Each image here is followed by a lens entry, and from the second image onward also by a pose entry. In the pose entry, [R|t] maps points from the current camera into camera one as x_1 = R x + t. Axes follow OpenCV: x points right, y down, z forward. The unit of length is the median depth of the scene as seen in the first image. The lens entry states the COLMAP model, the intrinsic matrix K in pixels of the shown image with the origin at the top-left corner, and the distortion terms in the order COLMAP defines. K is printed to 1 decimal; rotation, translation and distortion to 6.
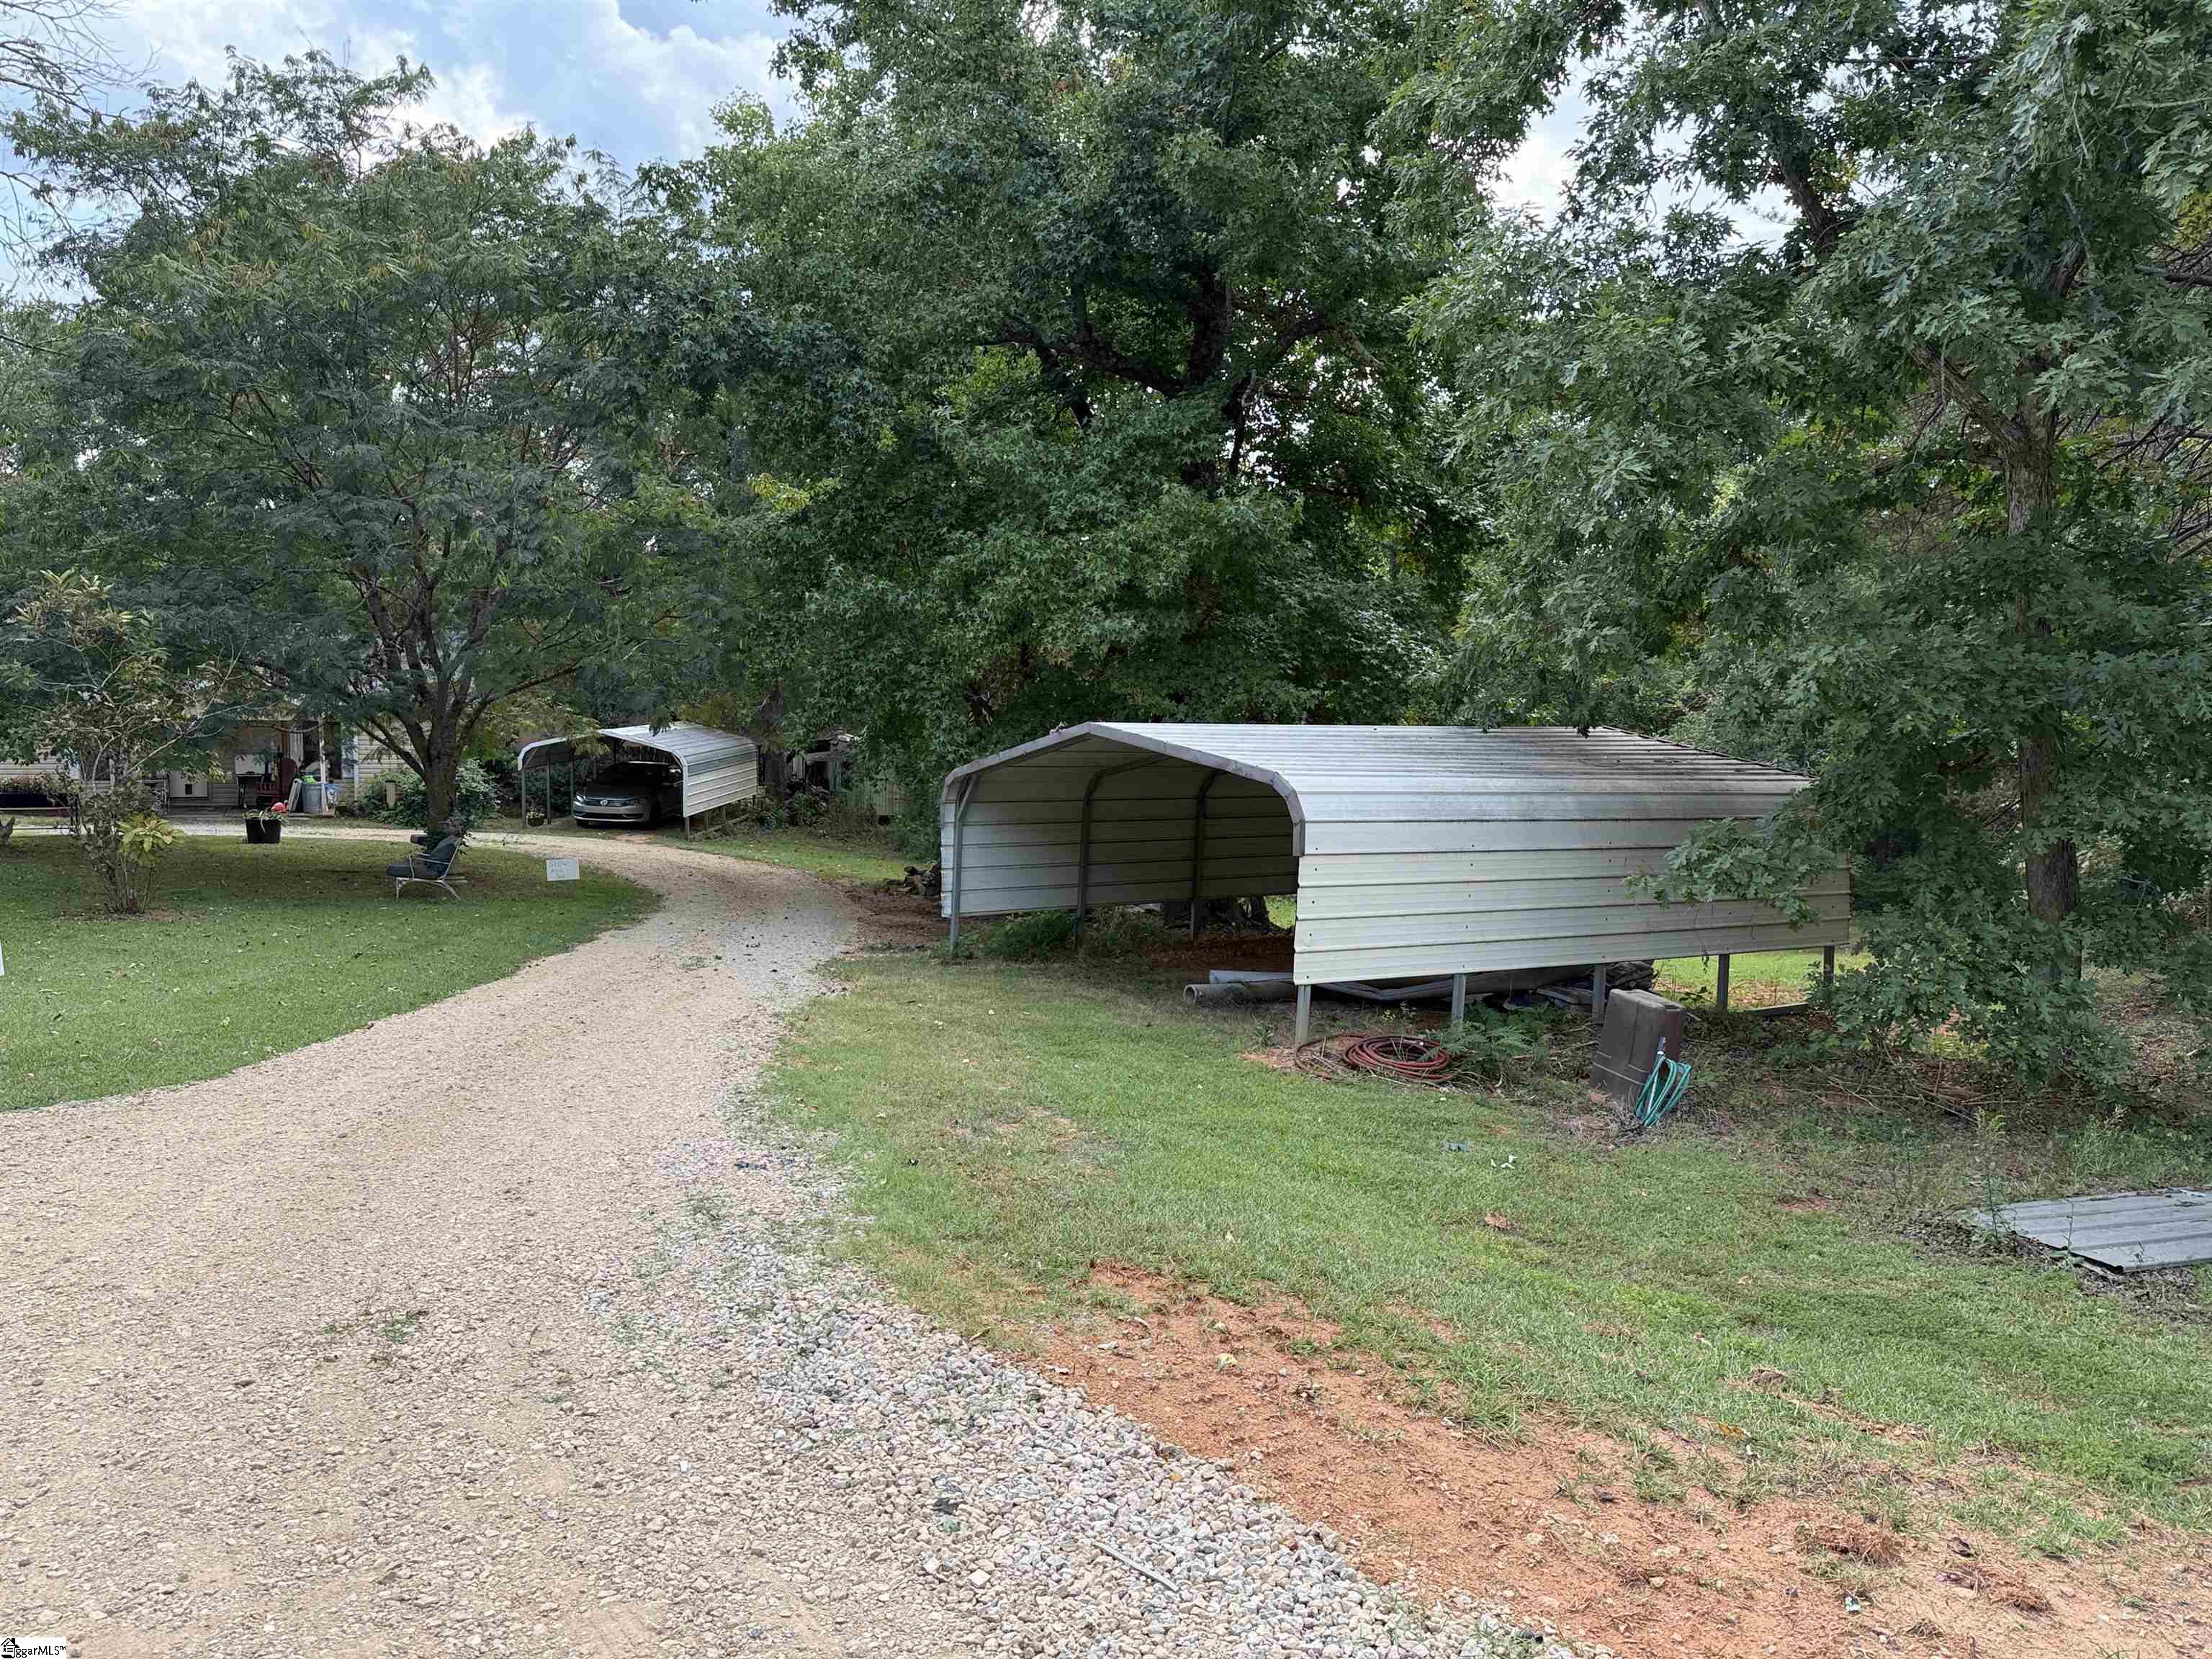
lens RADIAL K [[1493.5, 0, 1107.3], [0, 1493.5, 871.4], [0, 0, 1]] dist [0.000808, -0.028959]
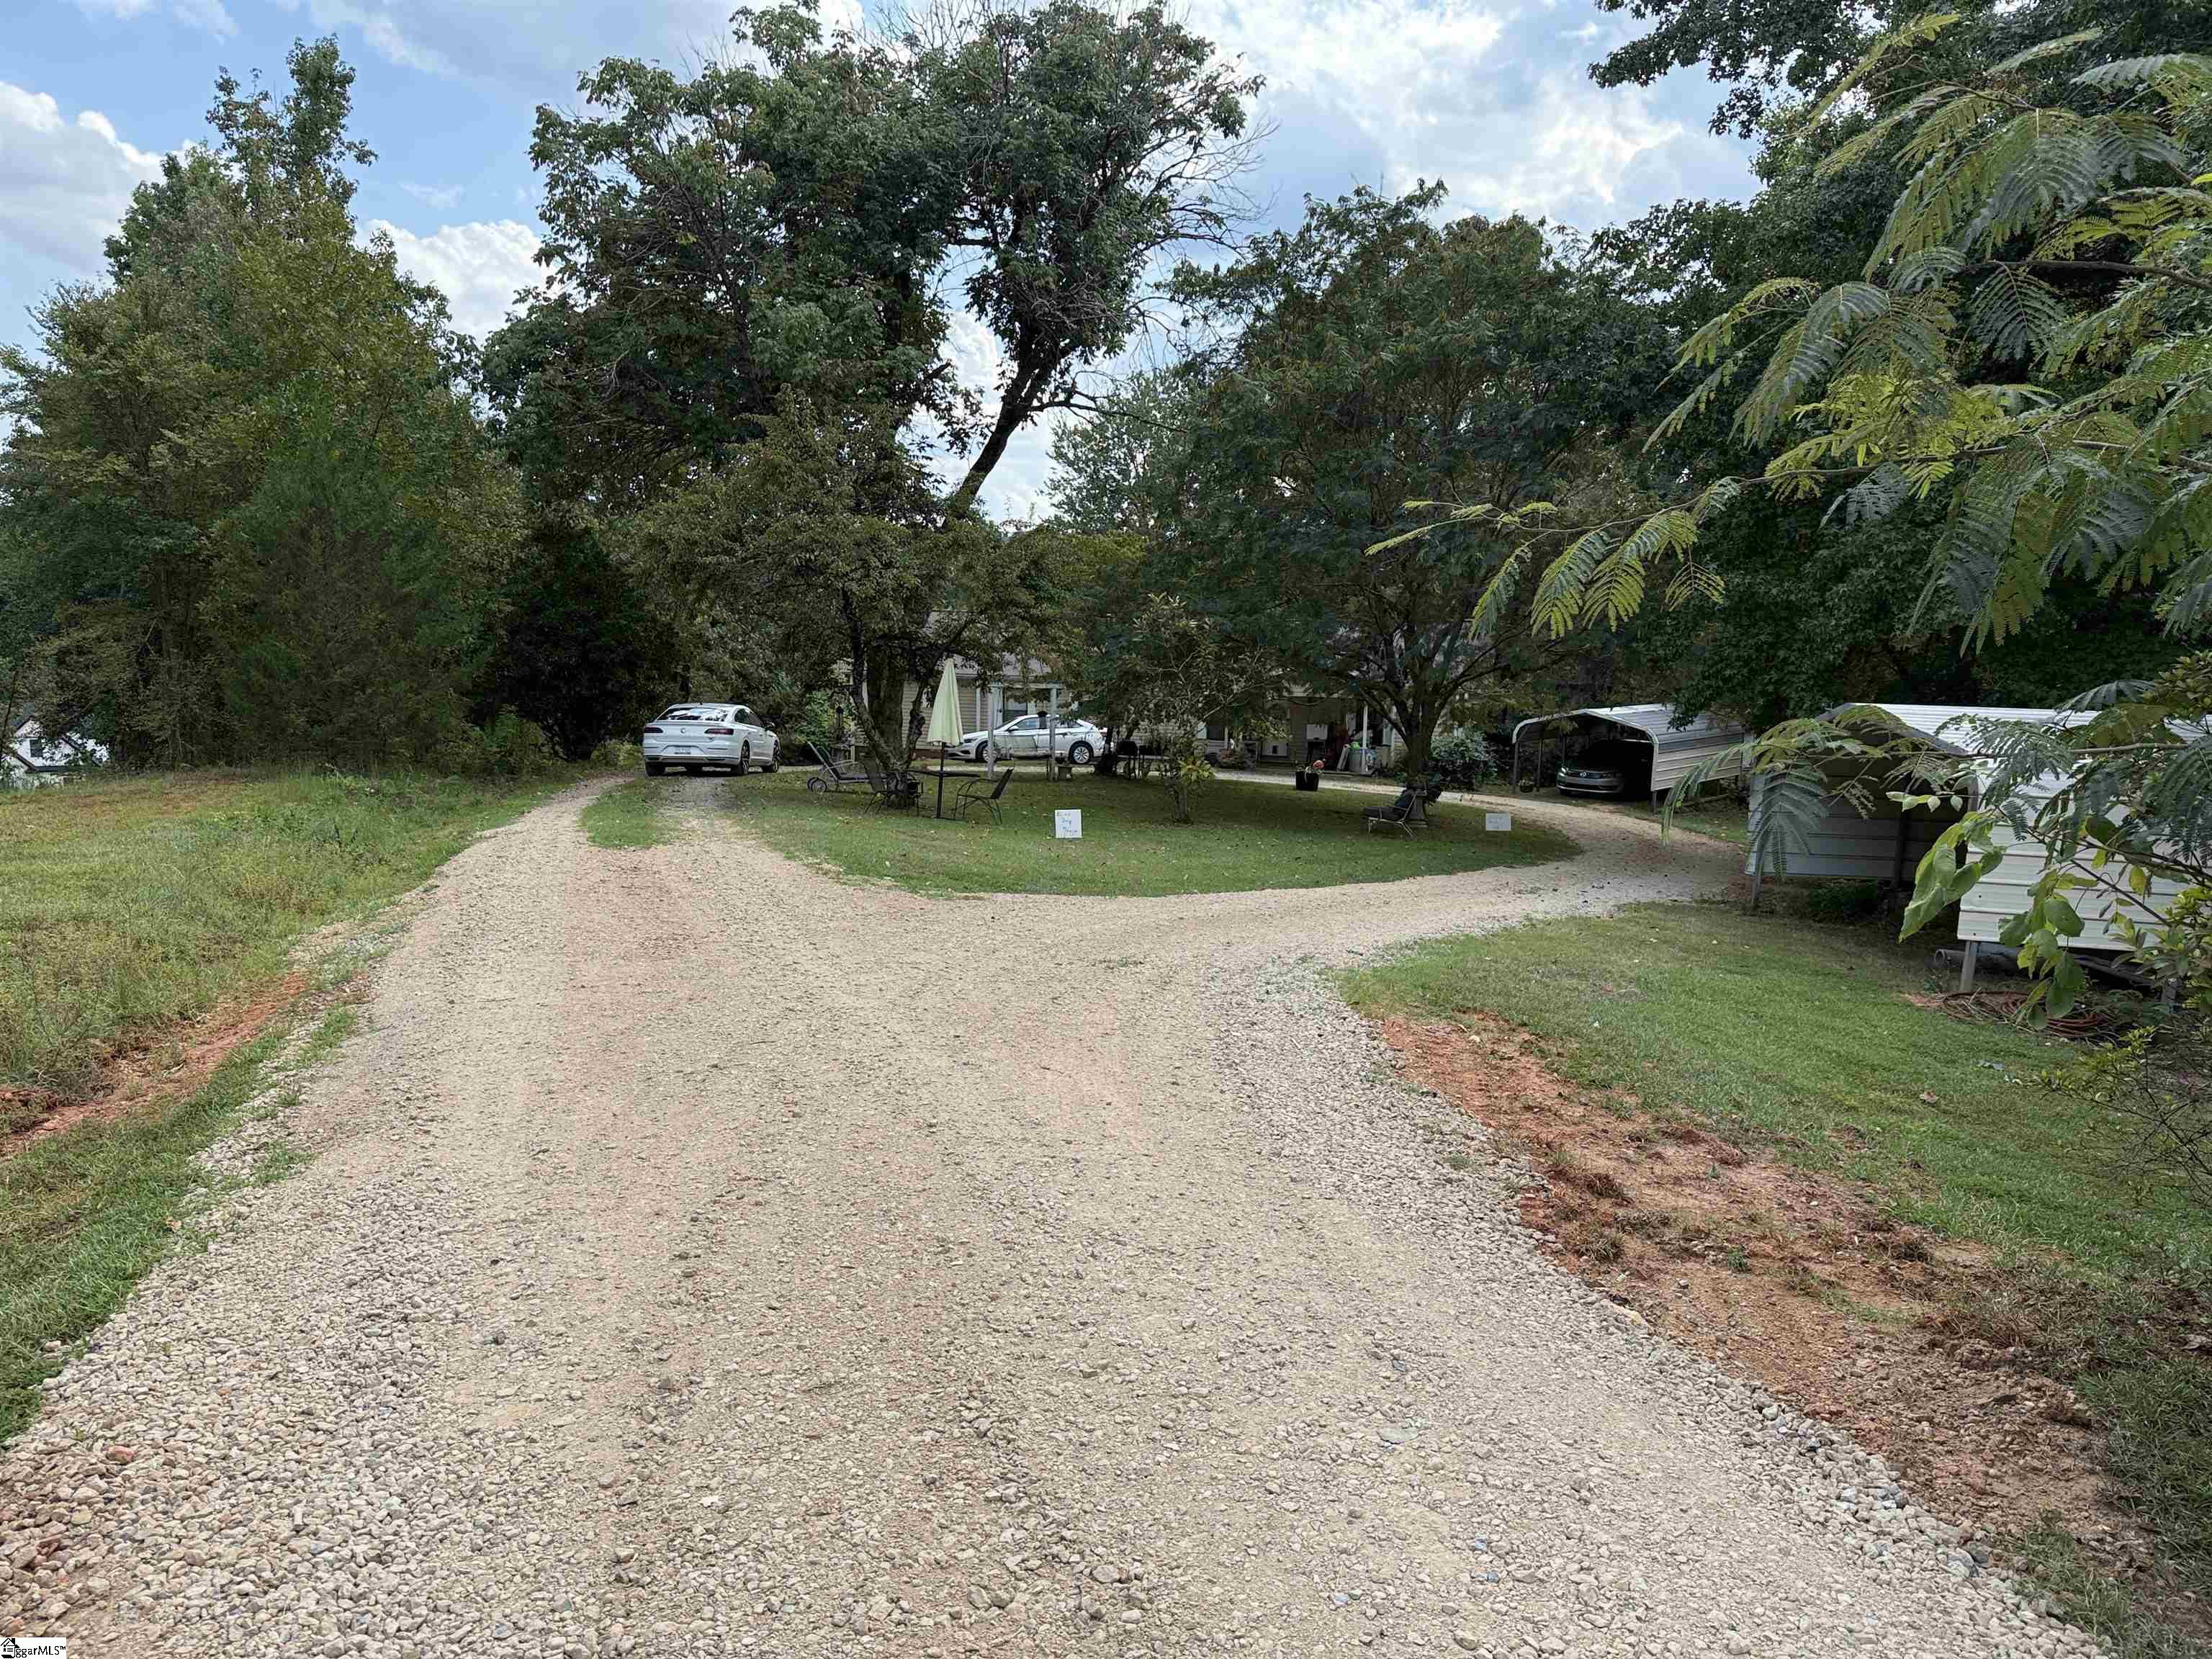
lens RADIAL K [[1537.4, 0, 1106.0], [0, 1537.4, 829.5], [0, 0, 1]] dist [0.160803, -0.254122]
pose [[0.761180, 0.070680, -0.644678, 0.229497], [-0.084908, 0.996348, 0.008984, 0.023365], [0.642959, 0.047900, 0.764401, -0.186944]]
